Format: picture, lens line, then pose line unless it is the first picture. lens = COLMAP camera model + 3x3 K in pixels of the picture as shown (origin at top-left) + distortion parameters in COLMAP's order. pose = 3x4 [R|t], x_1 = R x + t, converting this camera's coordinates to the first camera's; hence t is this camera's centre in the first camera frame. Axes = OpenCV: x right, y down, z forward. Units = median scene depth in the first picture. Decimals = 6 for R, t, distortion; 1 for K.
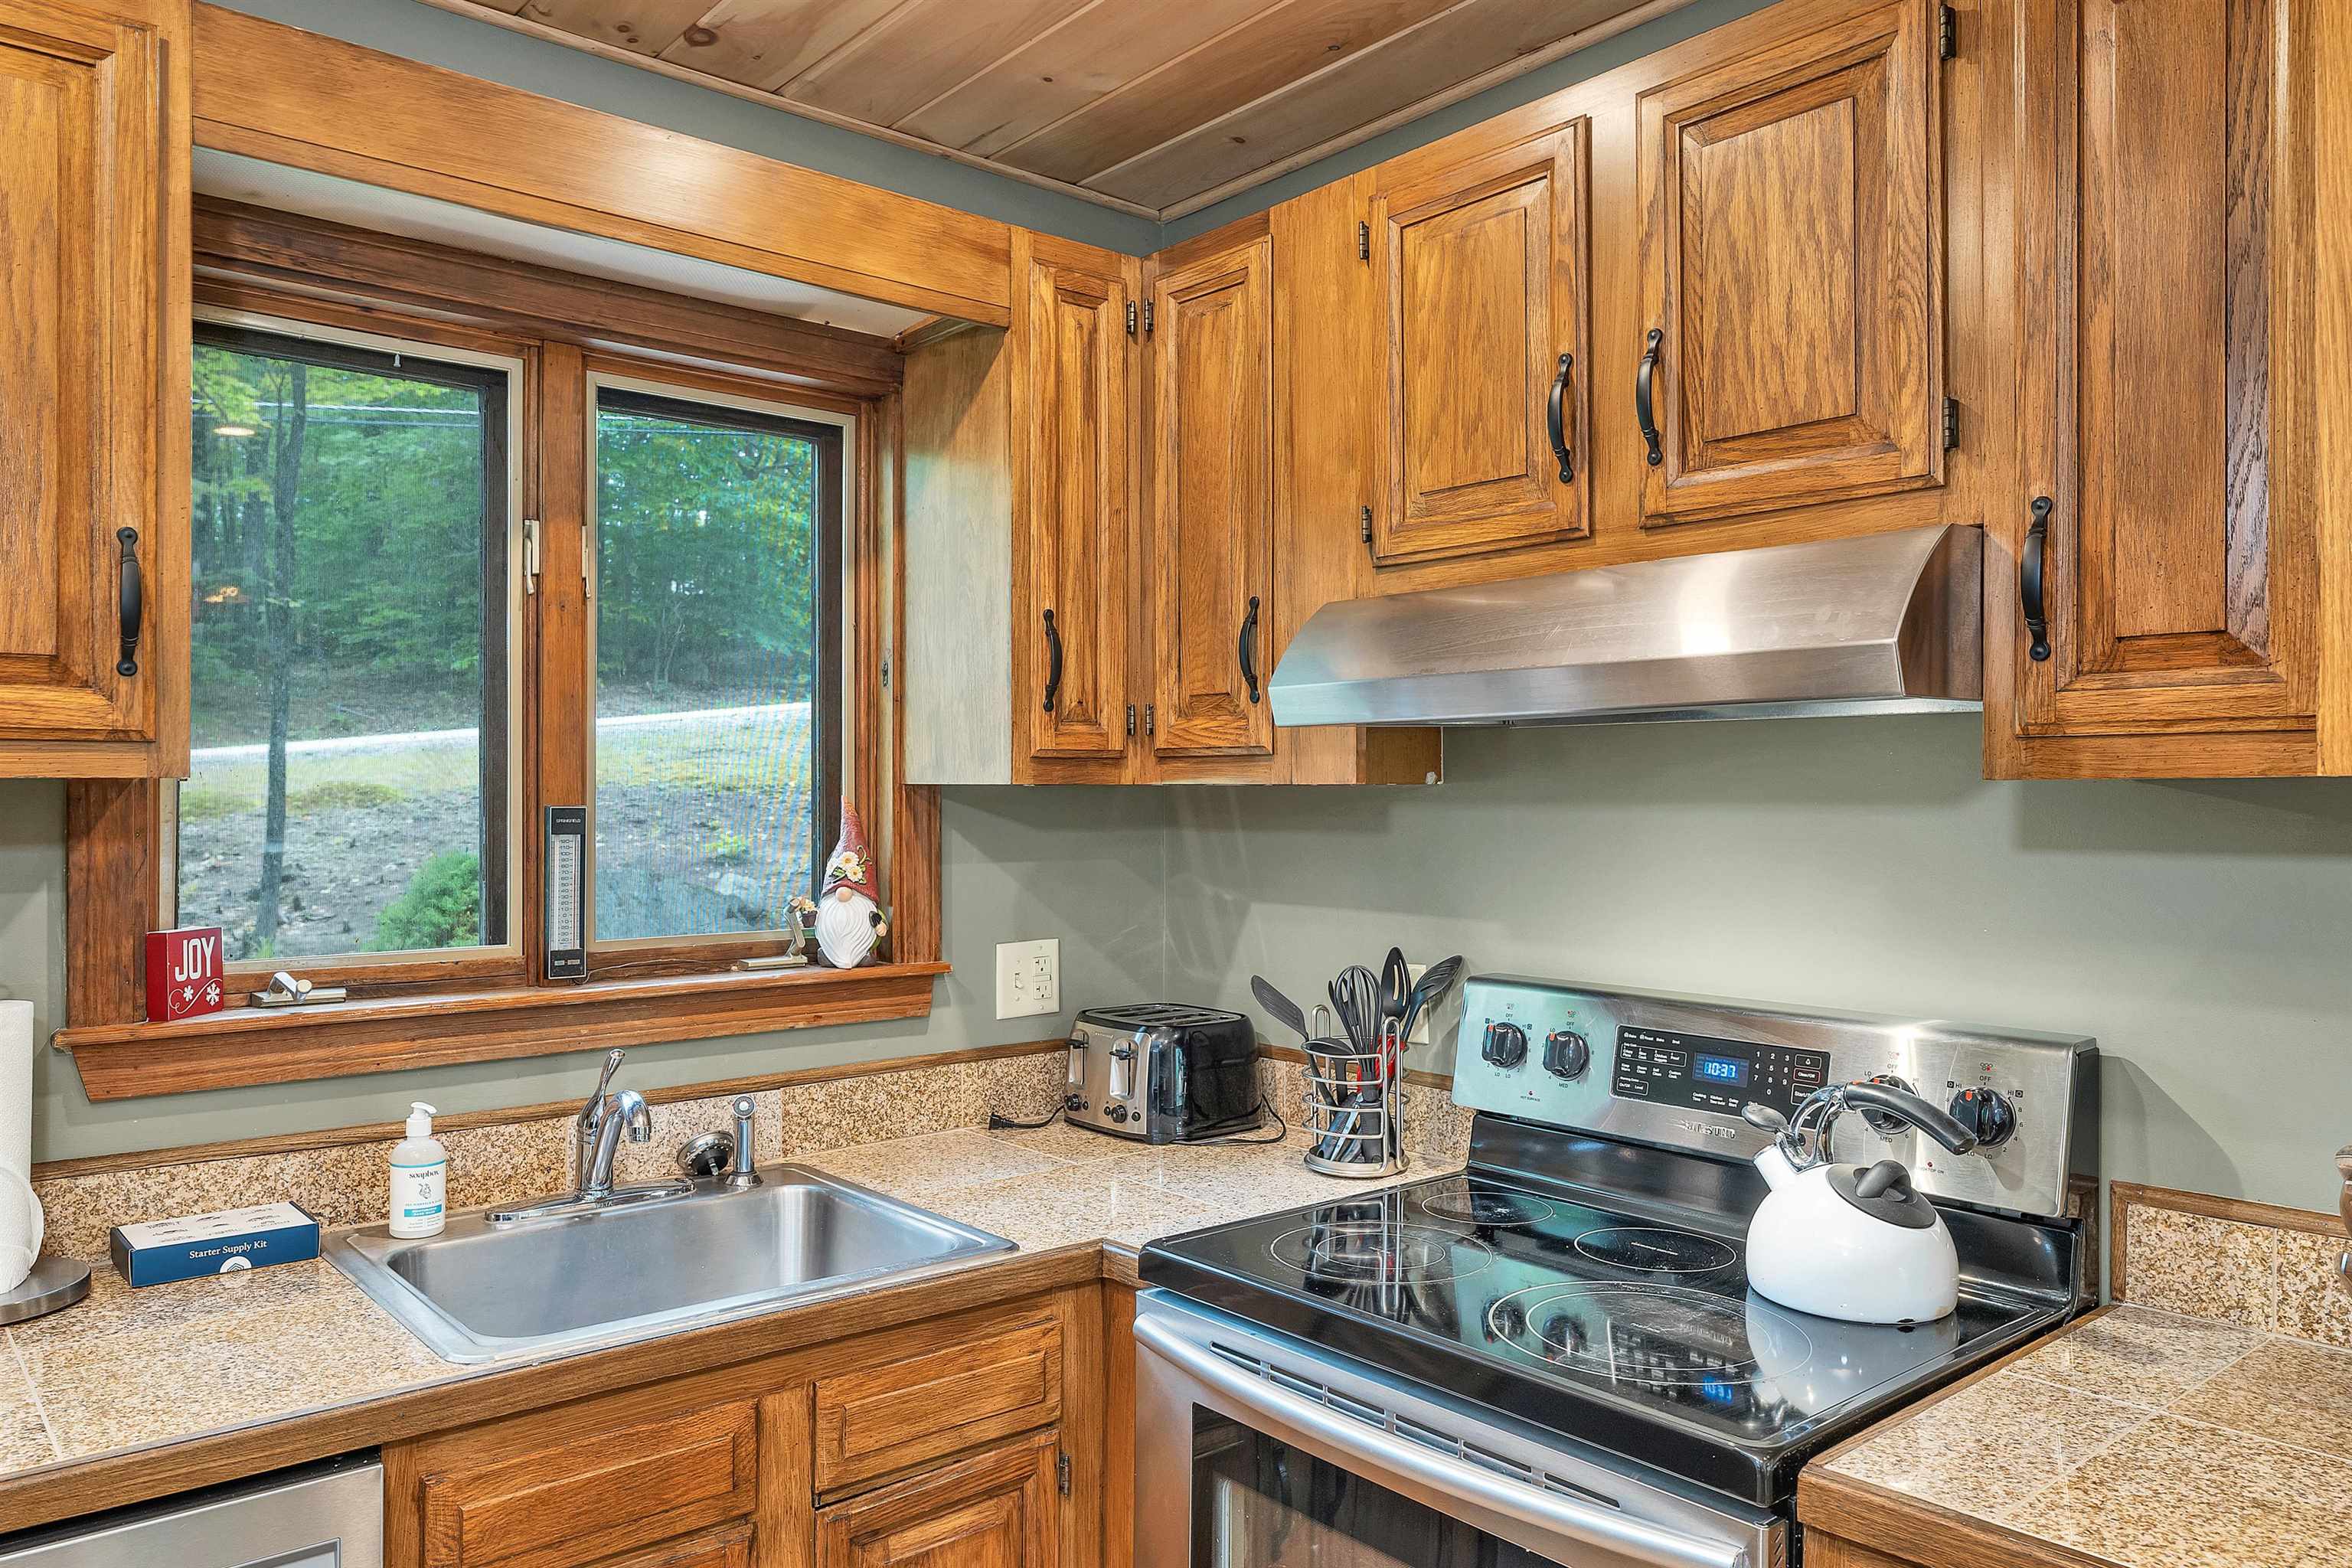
lens RADIAL K [[1614.4, 0, 1162.5], [0, 1614.4, 794.0], [0, 0, 1]] dist [-0.002163, 0.000289]
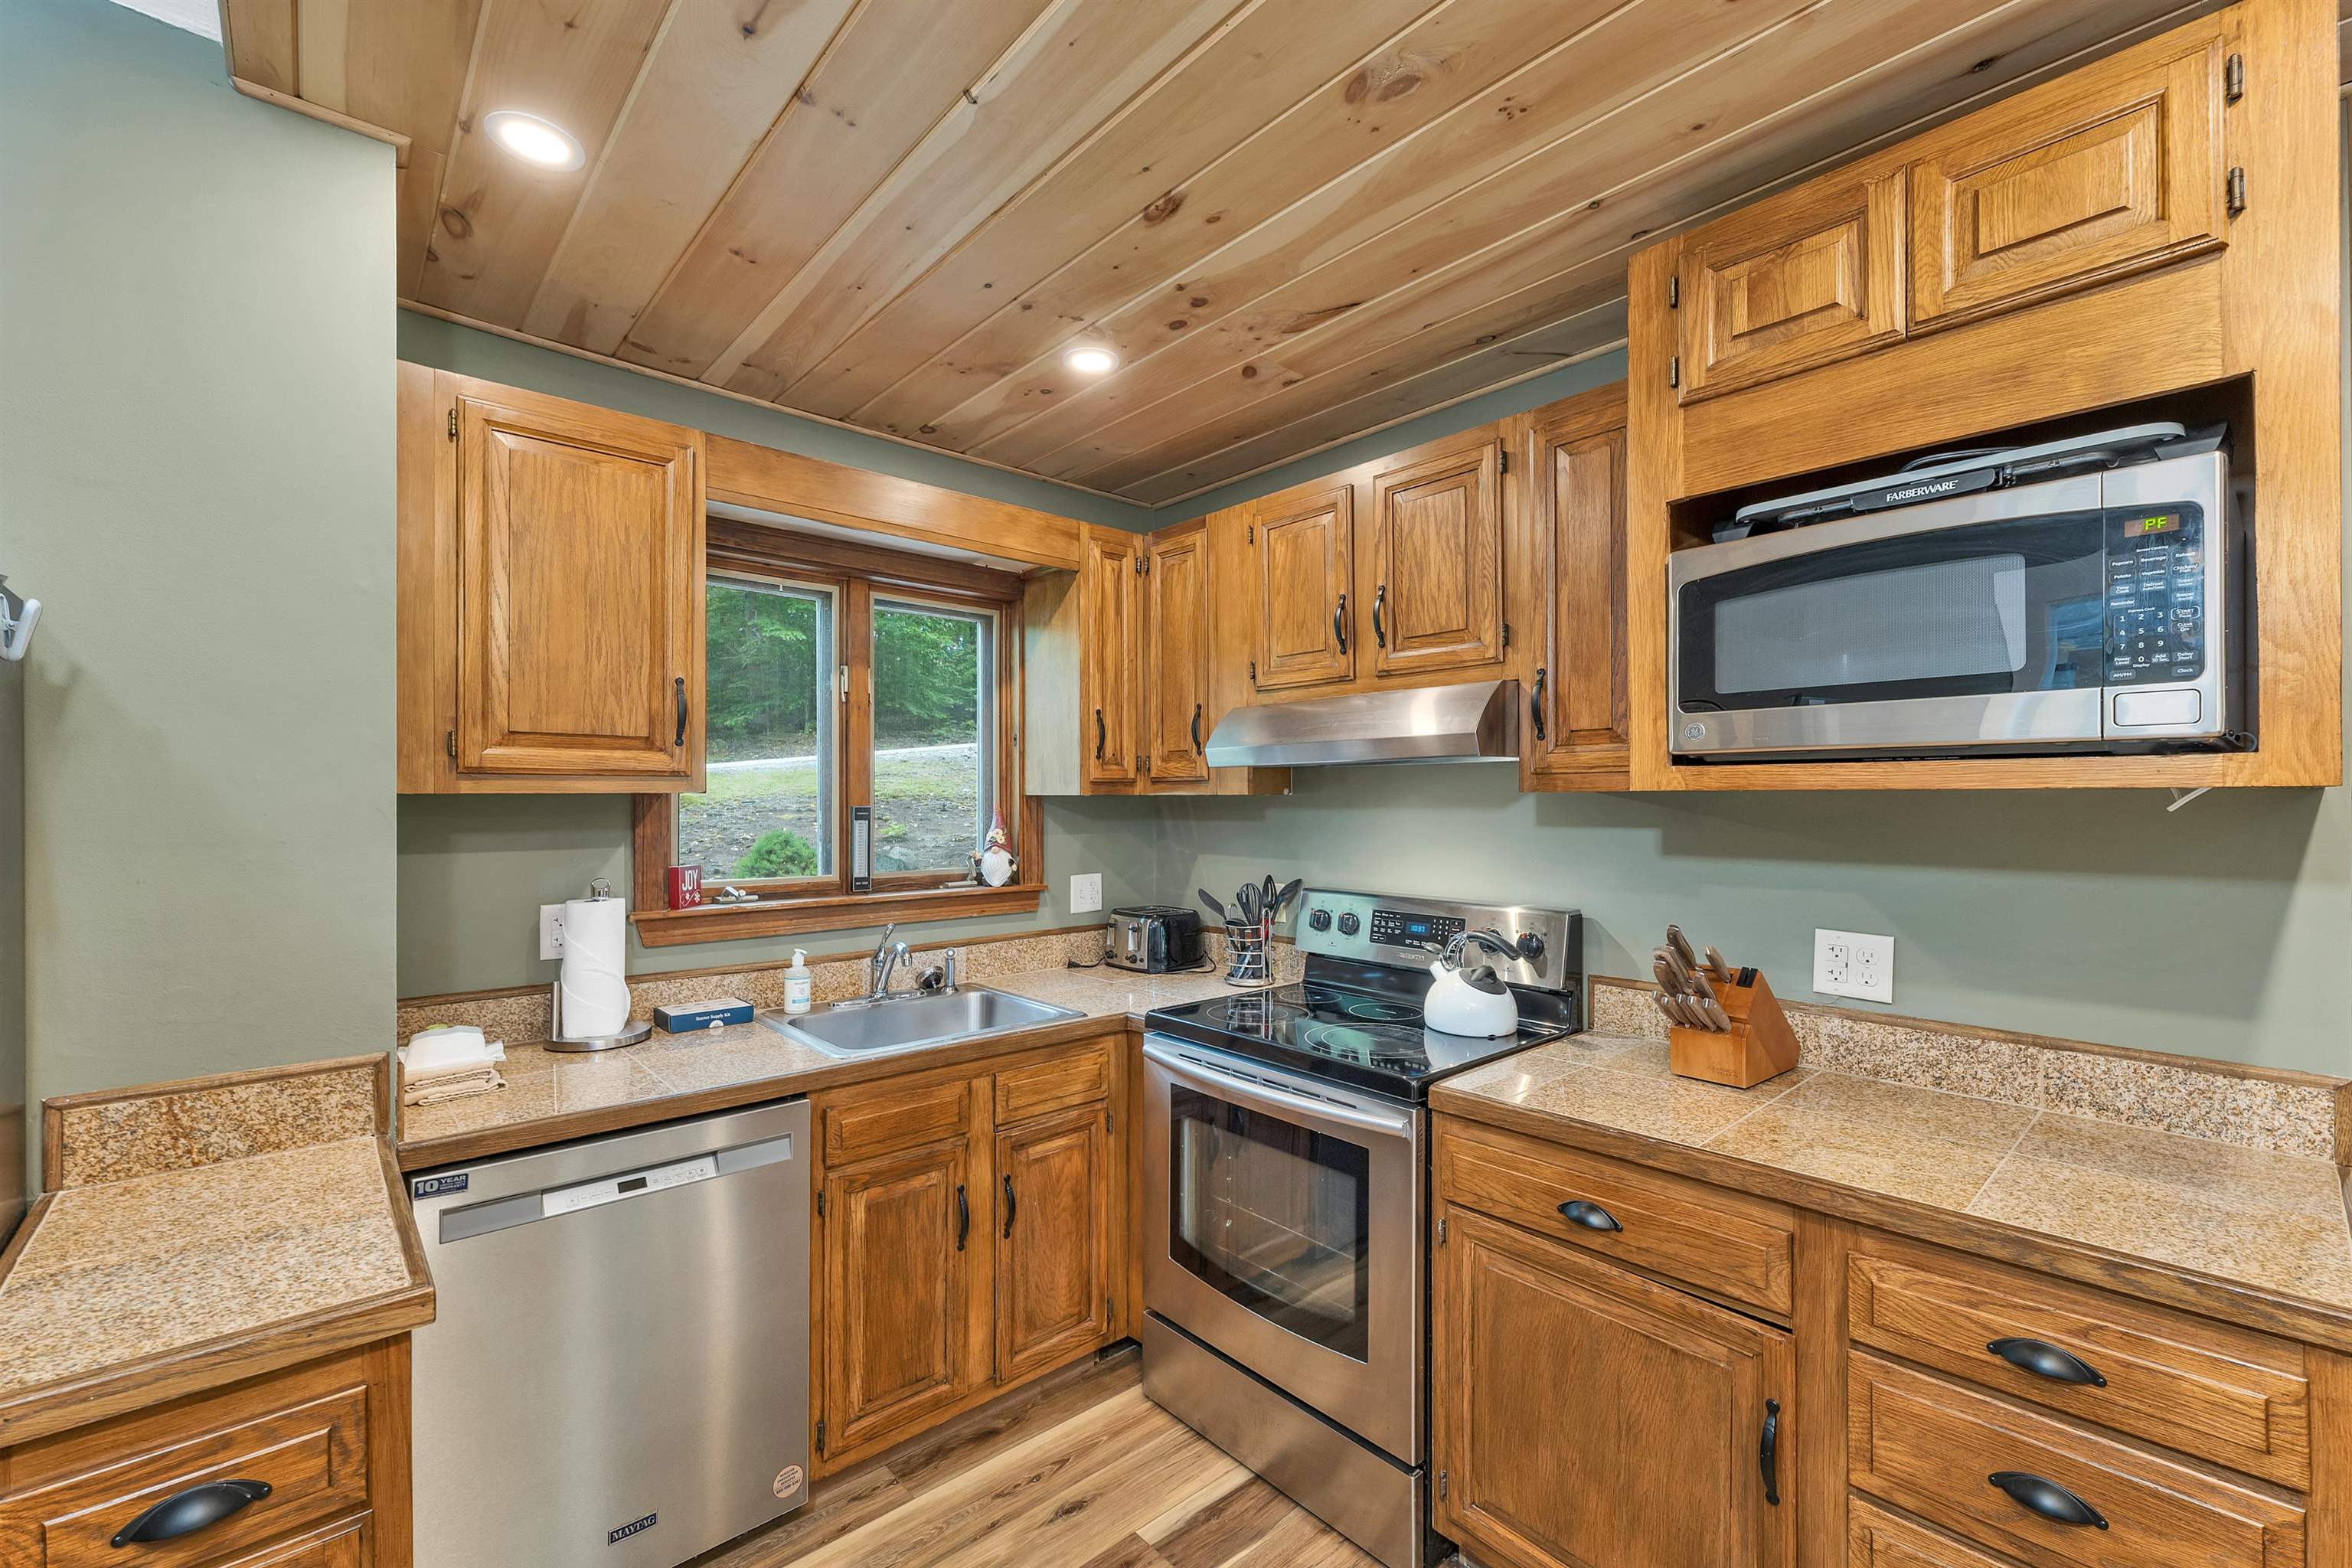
lens RADIAL K [[964.6, 0, 1172.8], [0, 964.6, 796.0], [0, 0, 1]] dist [0.001968, 0.000593]
pose [[0.999691, -0.002444, 0.024744, -0.008358], [0.002549, 0.999988, -0.004224, 0.000796], [-0.024734, 0.004286, 0.999685, -0.257622]]
